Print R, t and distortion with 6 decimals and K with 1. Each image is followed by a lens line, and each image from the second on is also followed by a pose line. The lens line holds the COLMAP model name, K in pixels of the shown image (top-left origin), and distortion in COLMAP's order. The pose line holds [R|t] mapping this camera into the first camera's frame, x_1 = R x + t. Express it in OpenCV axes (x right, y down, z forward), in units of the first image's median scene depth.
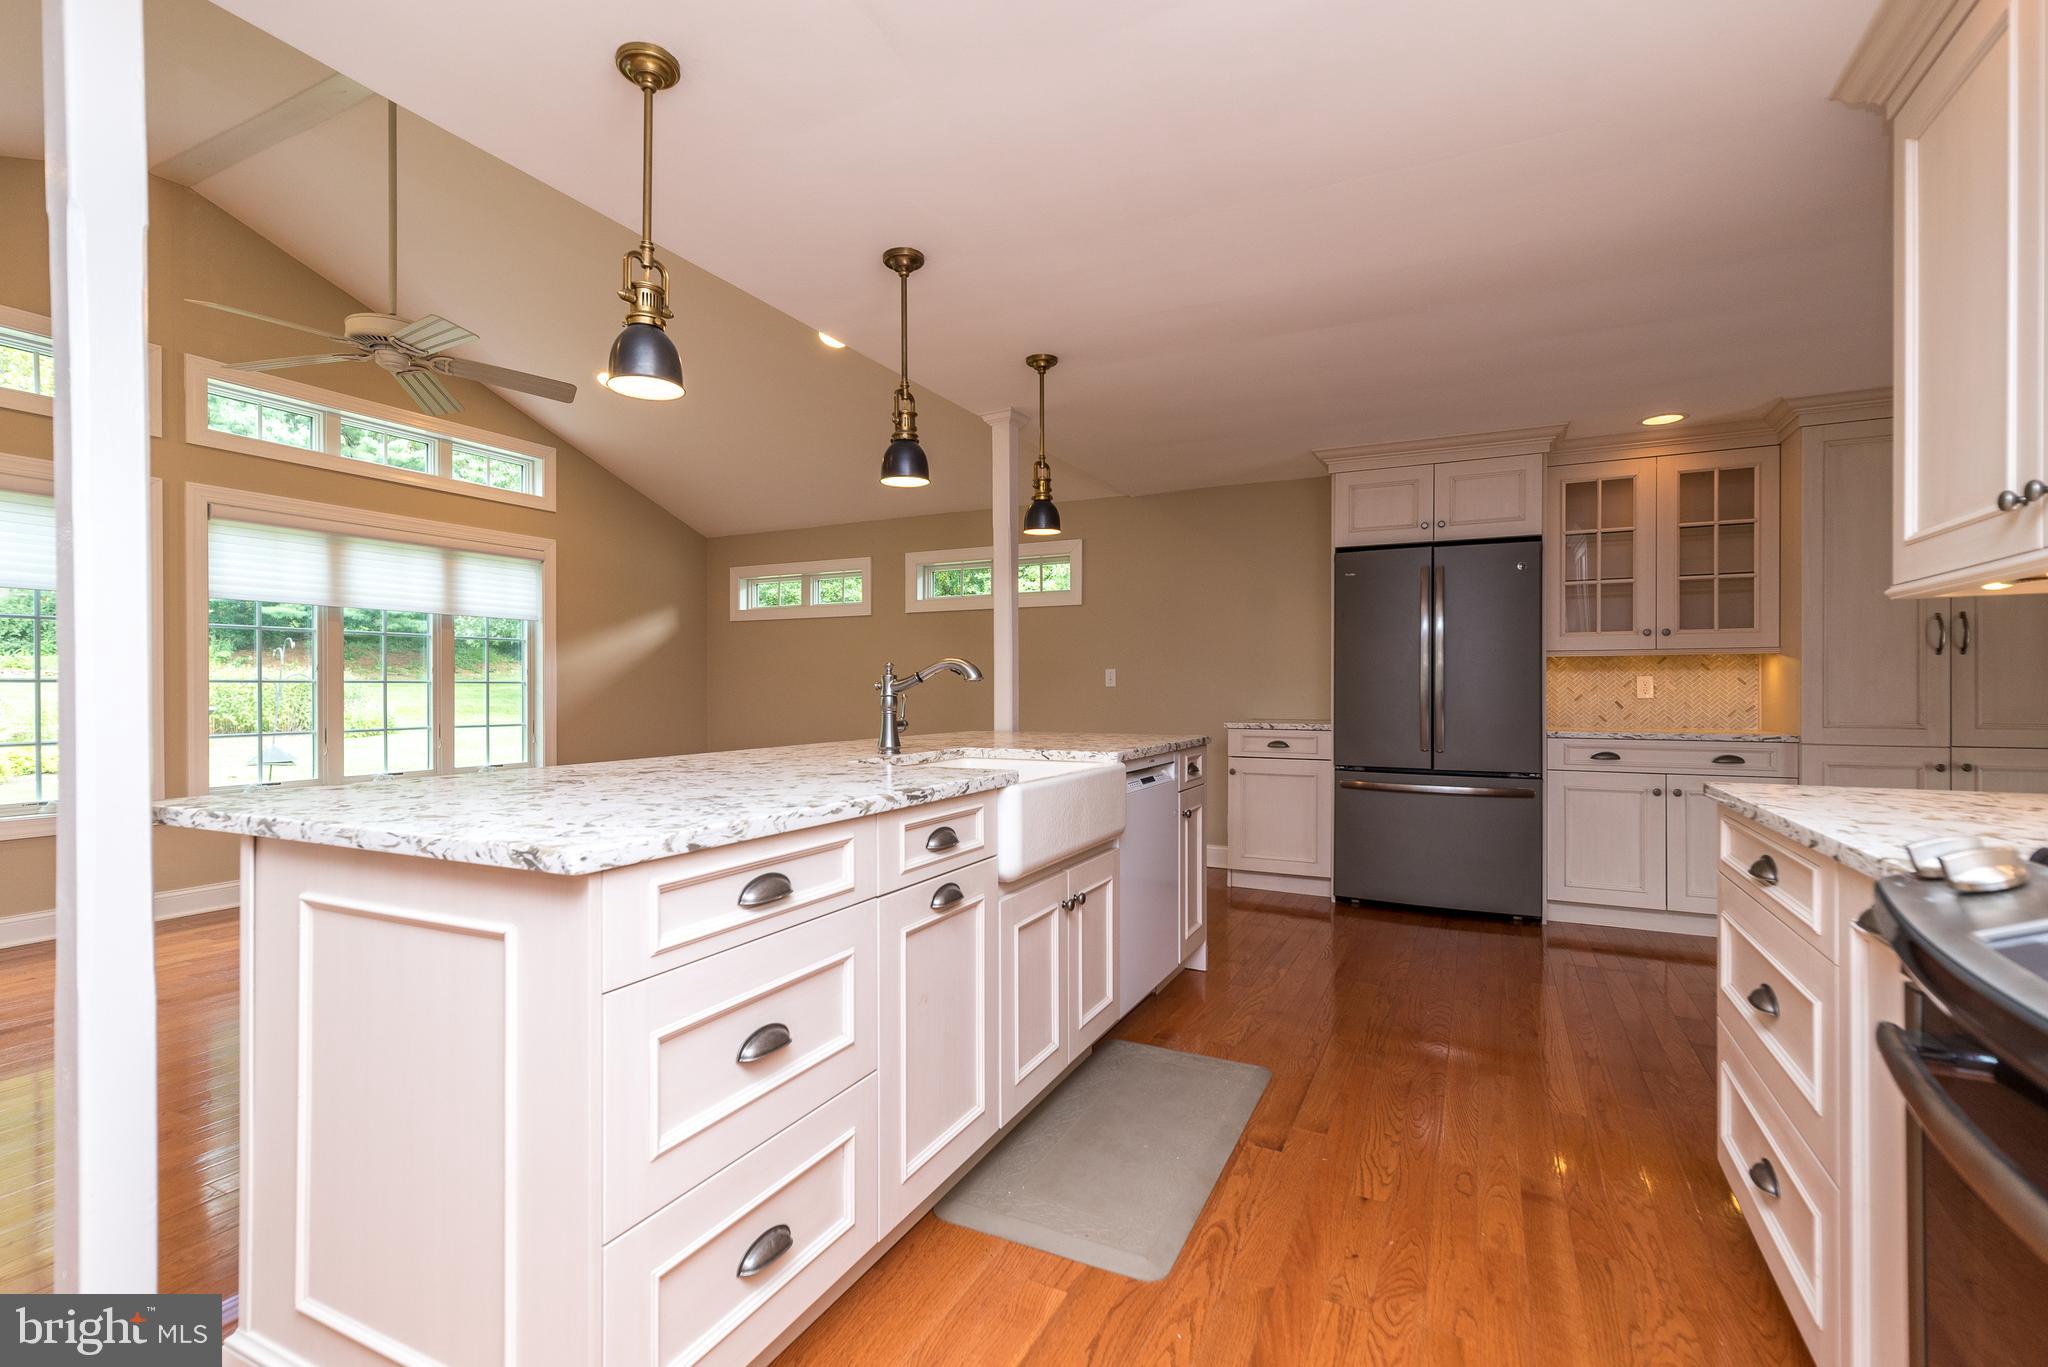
lens RADIAL K [[930.3, 0, 993.3], [0, 930.3, 691.0], [0, 0, 1]] dist [0.010413, -0.000032]
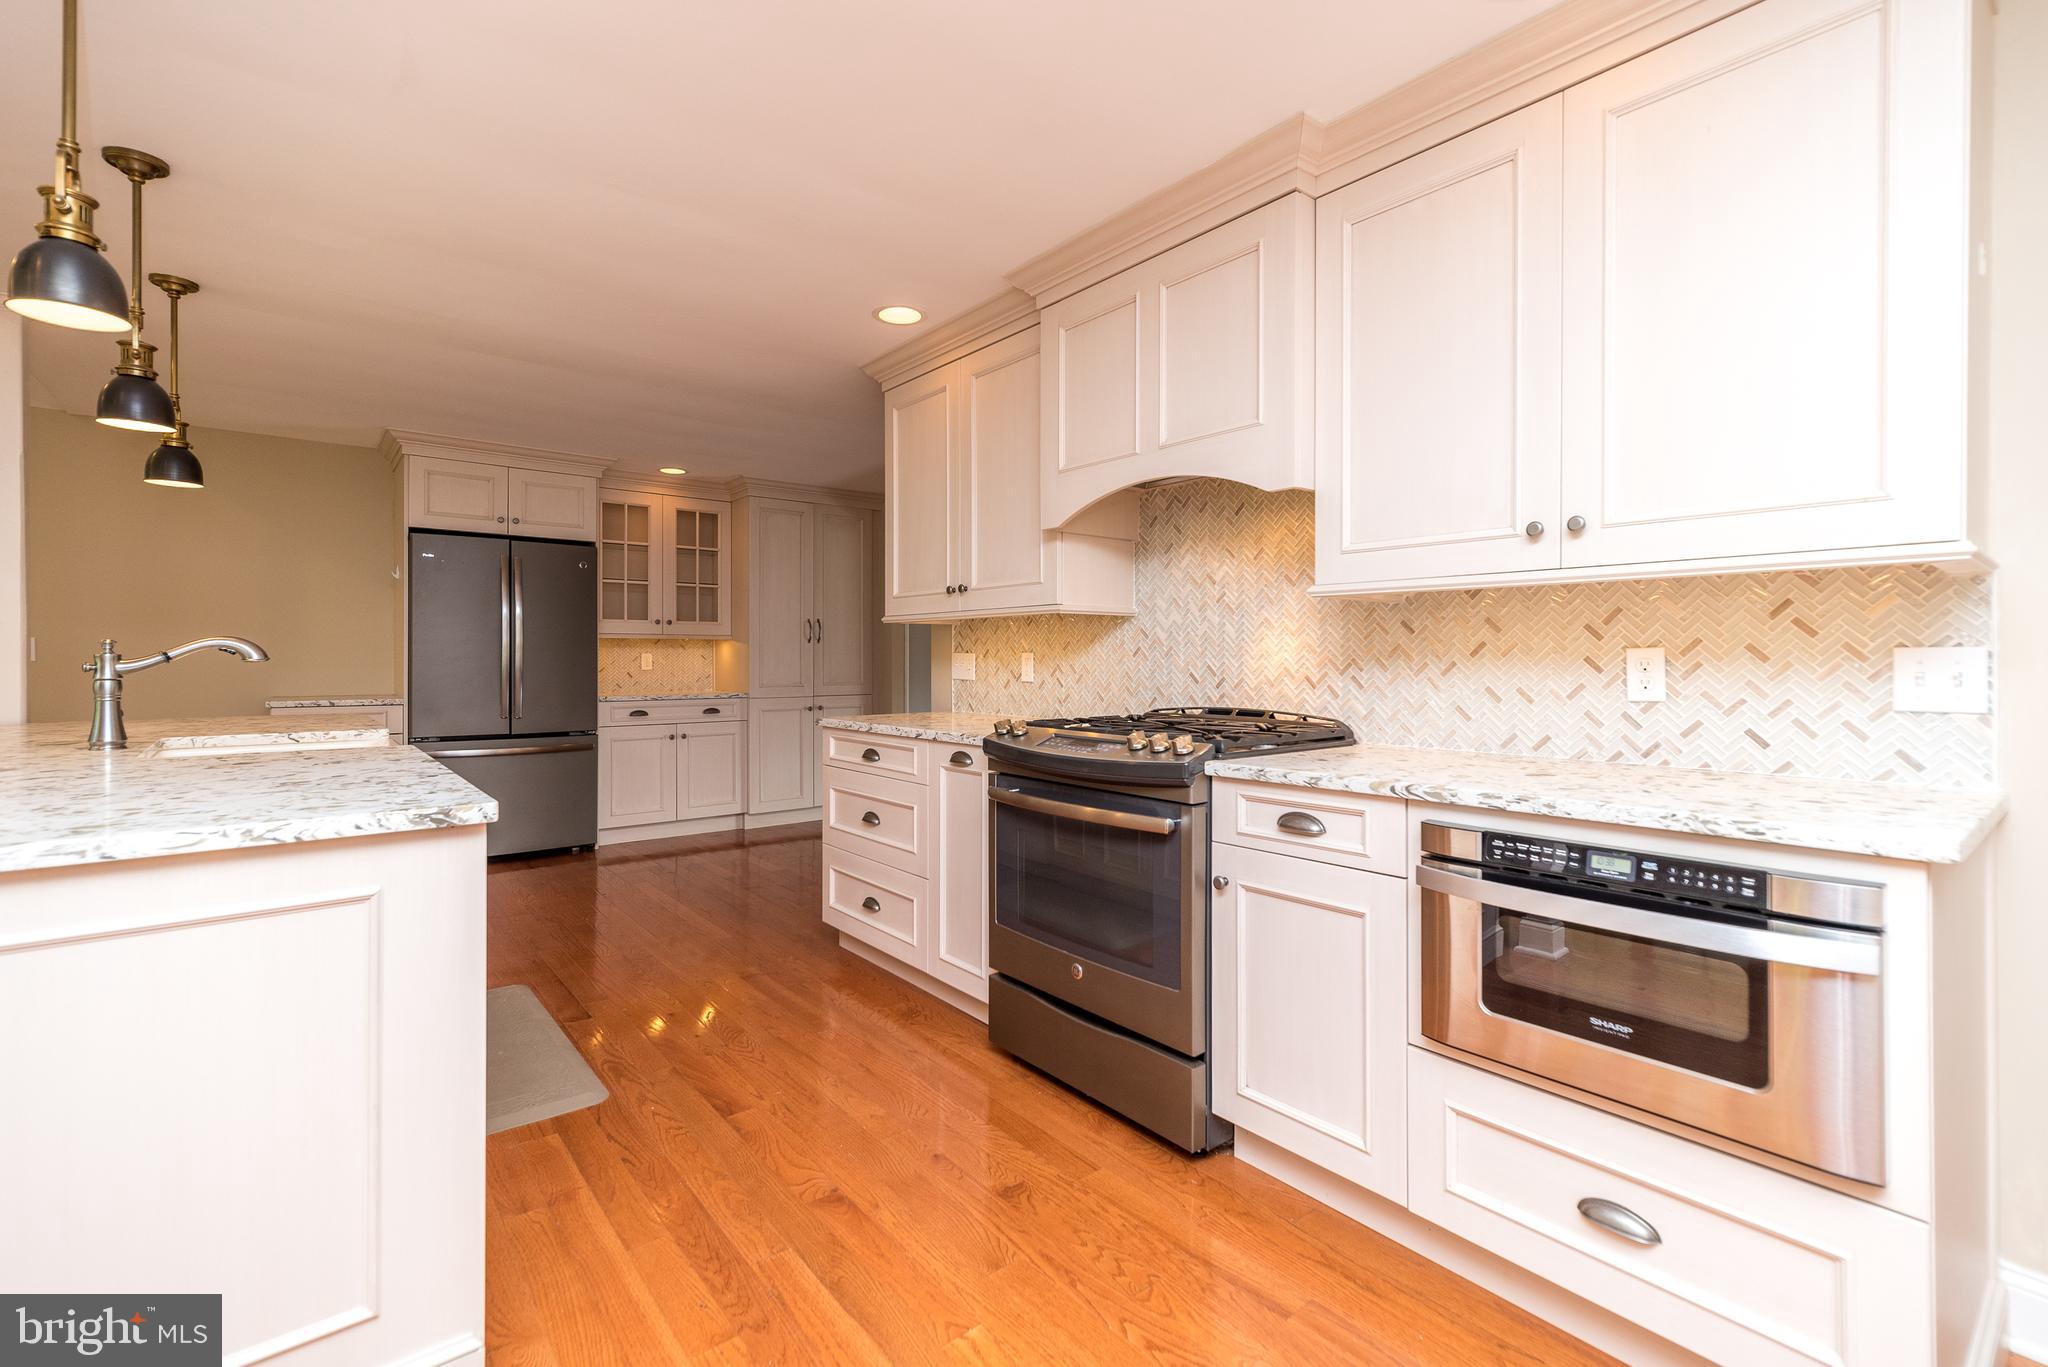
lens RADIAL K [[932.6, 0, 1047.8], [0, 932.6, 660.7], [0, 0, 1]] dist [0.001869, 0.000372]
pose [[0.387247, -0.002024, 0.921974, -0.390102], [0.001250, 0.999998, 0.001670, -0.008315], [-0.921975, 0.000505, 0.387248, -0.063340]]
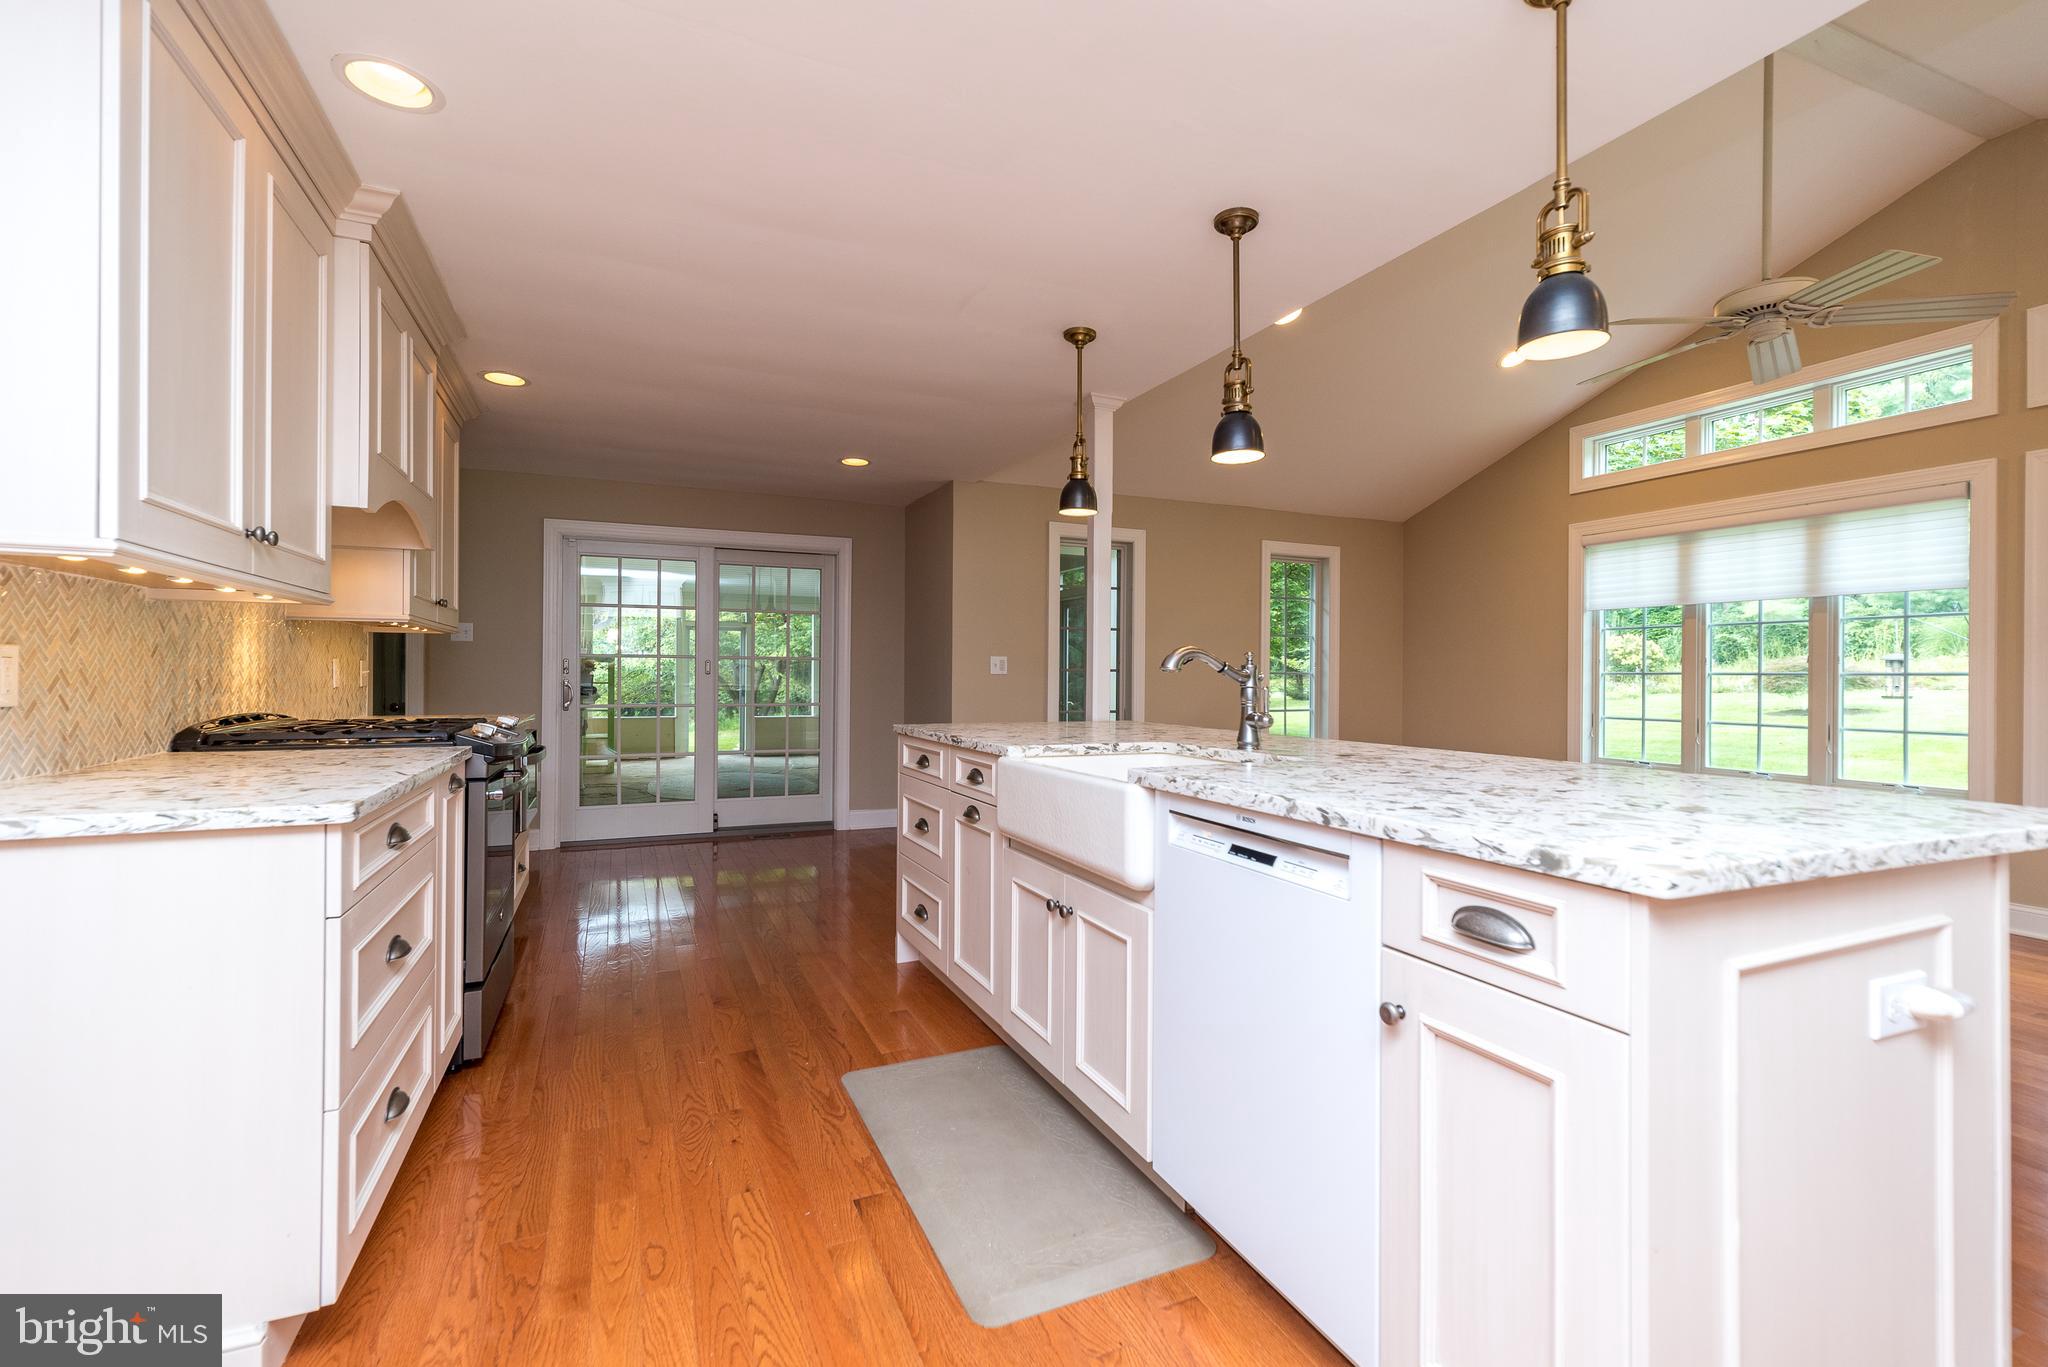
lens RADIAL K [[896.0, 0, 1023.2], [0, 896.0, 673.1], [0, 0, 1]] dist [-0.000828, -0.000075]
pose [[-0.621251, -0.005514, -0.783593, 0.516697], [-0.008960, 0.999960, 0.000067, -0.004793], [0.783561, 0.007063, -0.621275, 0.973109]]
